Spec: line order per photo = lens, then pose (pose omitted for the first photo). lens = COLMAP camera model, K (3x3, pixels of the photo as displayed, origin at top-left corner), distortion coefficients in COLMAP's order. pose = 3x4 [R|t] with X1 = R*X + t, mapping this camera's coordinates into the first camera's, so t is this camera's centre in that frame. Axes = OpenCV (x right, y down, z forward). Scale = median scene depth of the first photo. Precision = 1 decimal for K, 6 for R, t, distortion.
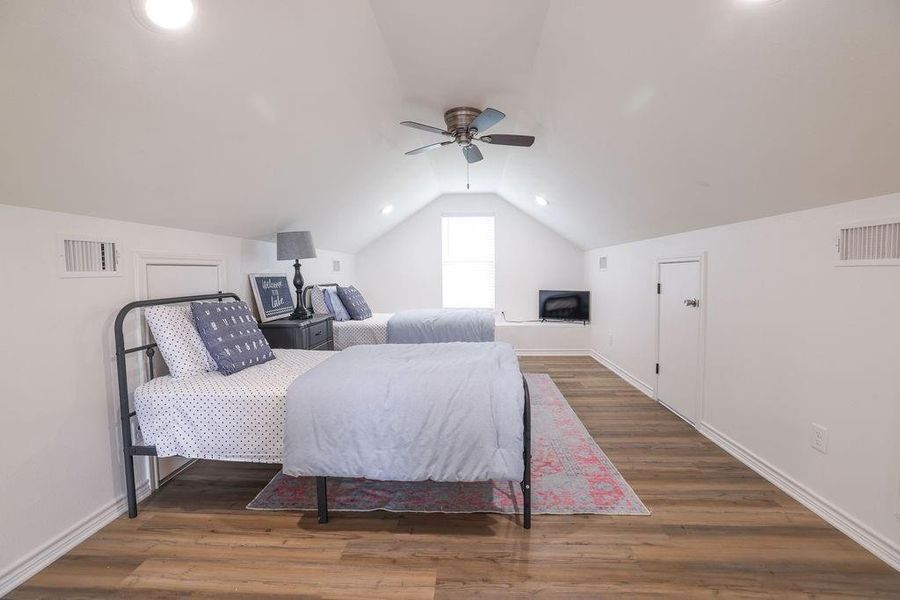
lens RADIAL K [[387.9, 0, 450.8], [0, 387.9, 294.3], [0, 0, 1]] dist [-0.044755, 0.016164]
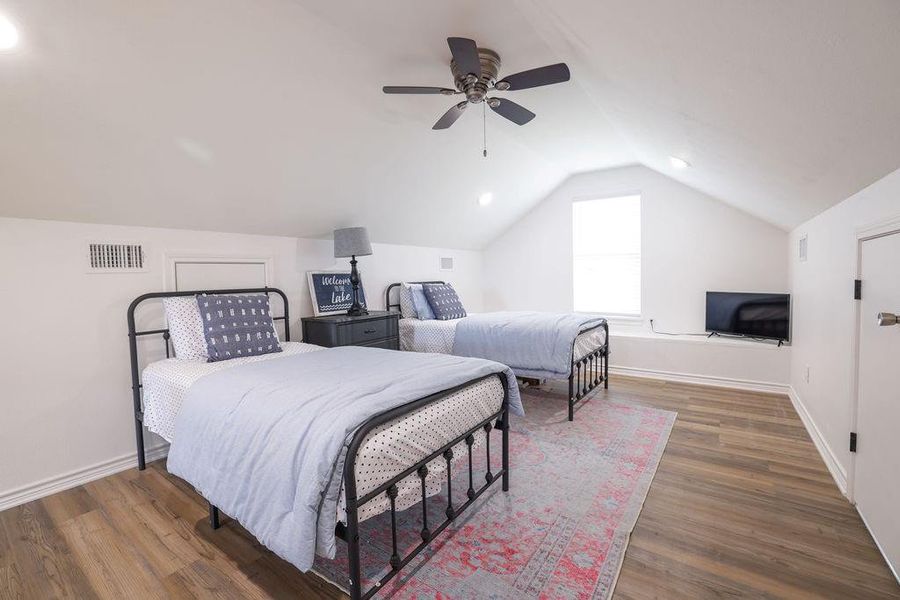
lens RADIAL K [[387.9, 0, 450.8], [0, 387.9, 294.3], [0, 0, 1]] dist [-0.044755, 0.016164]
pose [[0.844646, 0.018614, -0.535001, 0.362601], [-0.018719, 0.999811, 0.005233, -0.000885], [0.534997, 0.005595, 0.844835, 0.281967]]
